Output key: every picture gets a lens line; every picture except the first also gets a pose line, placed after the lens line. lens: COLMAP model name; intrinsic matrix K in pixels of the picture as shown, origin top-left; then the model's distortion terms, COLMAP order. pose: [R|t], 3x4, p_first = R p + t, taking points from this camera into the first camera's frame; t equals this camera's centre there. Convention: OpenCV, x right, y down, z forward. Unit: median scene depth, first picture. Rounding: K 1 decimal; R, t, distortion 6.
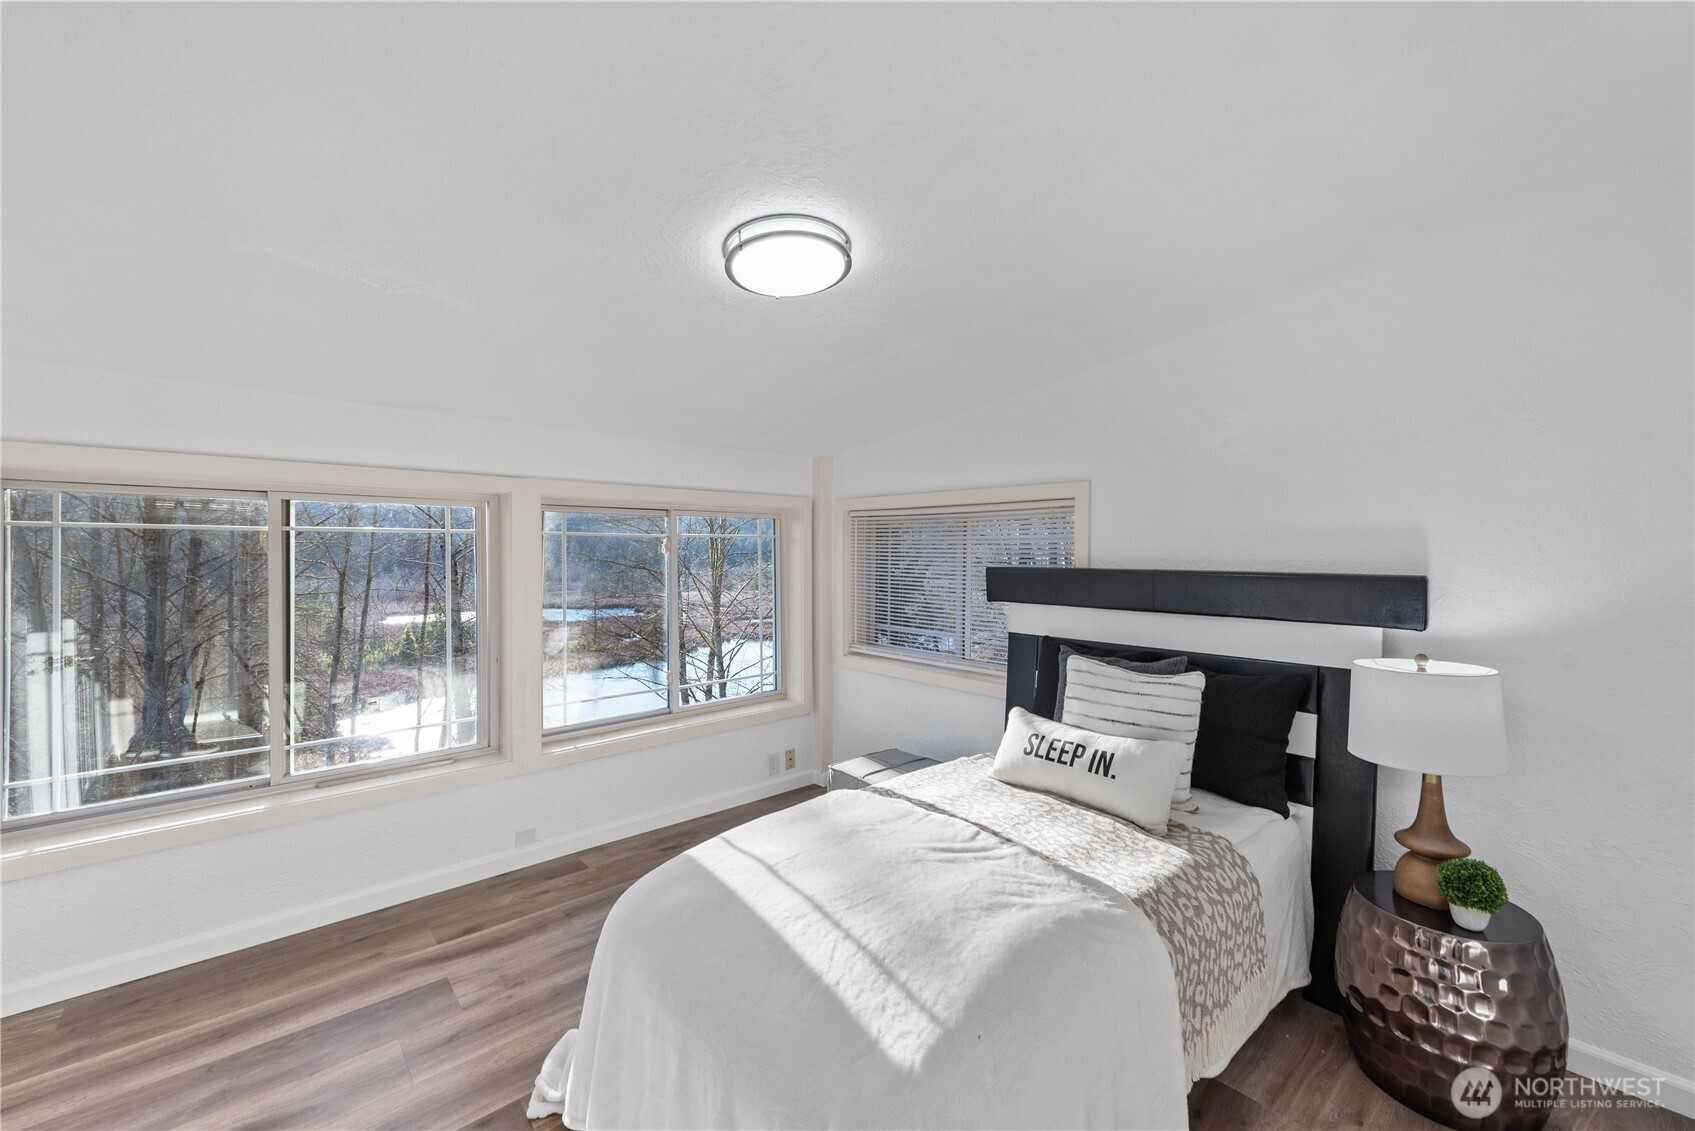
lens RADIAL K [[672.0, 0, 854.8], [0, 672.0, 546.8], [0, 0, 1]] dist [-0.000153, -0.000420]
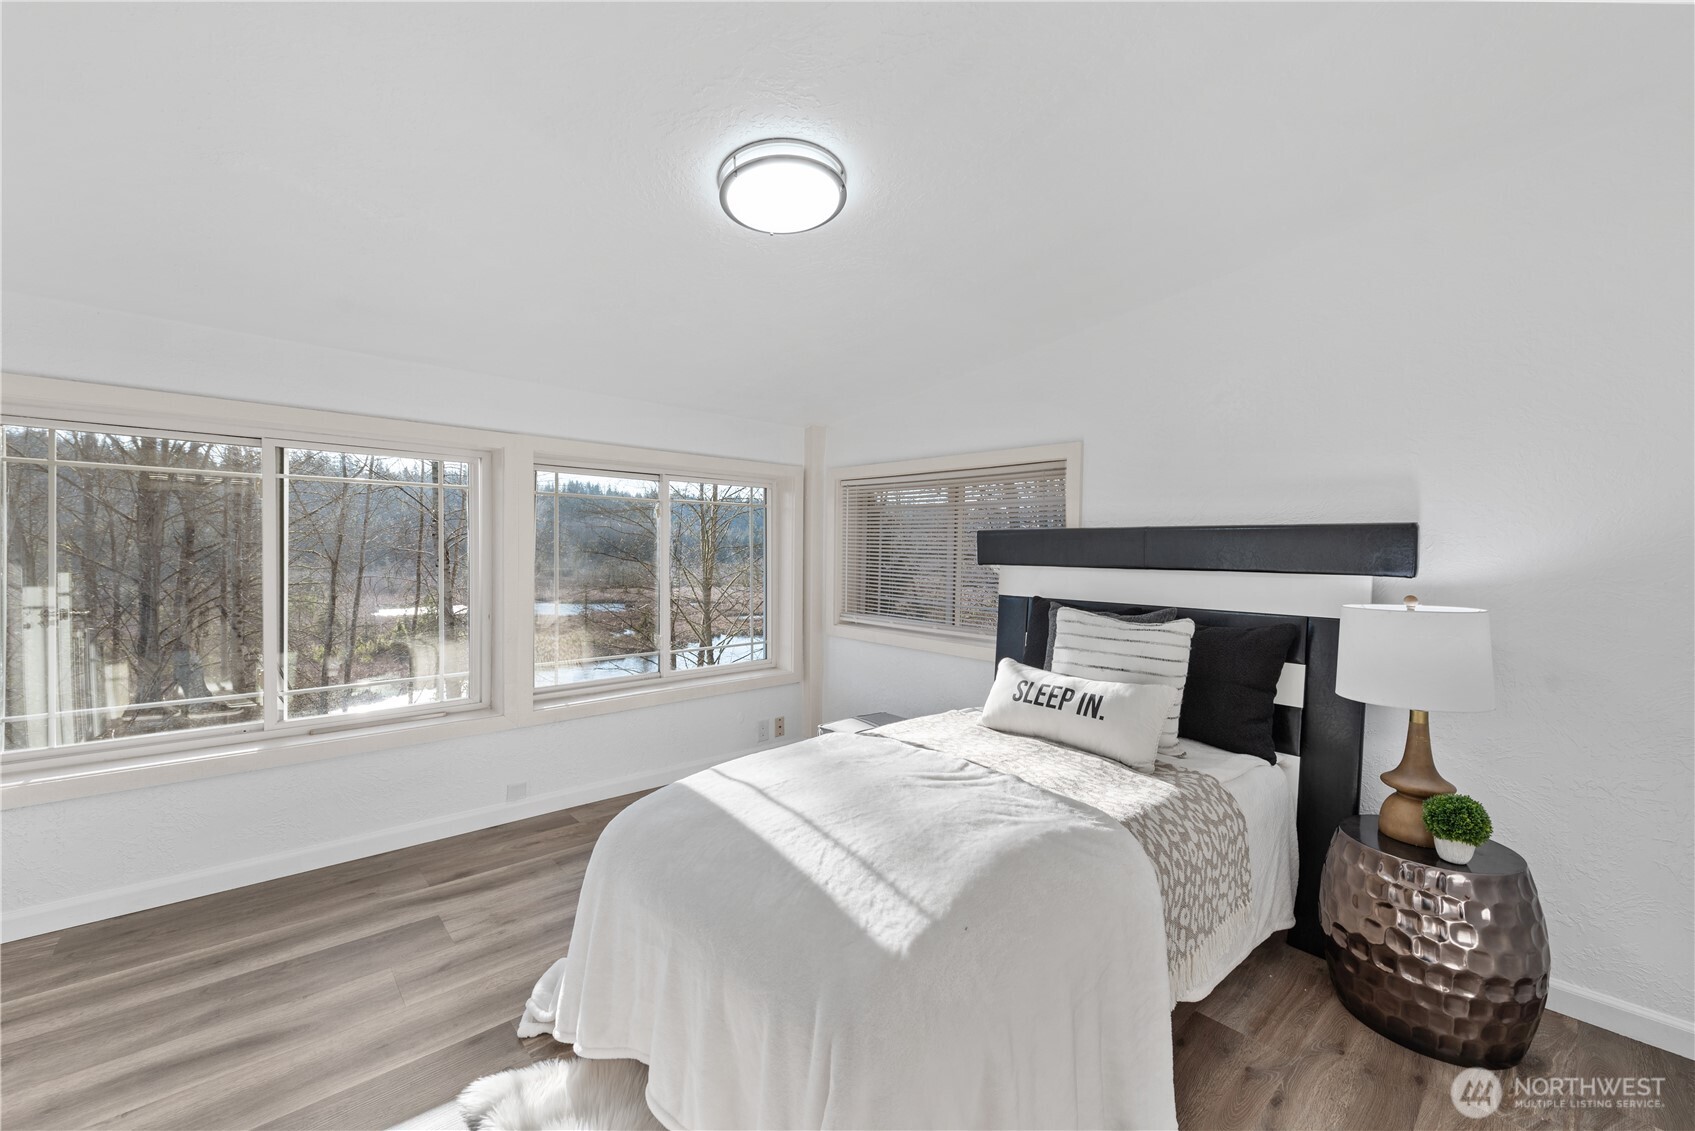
lens RADIAL K [[672.0, 0, 843.9], [0, 672.0, 575.8], [0, 0, 1]] dist [-0.000153, -0.000420]
pose [[0.999951, 0.009735, -0.001511, -0.001483], [-0.009721, 0.999910, 0.009204, 0.123520], [0.001601, -0.009189, 0.999956, -0.004350]]
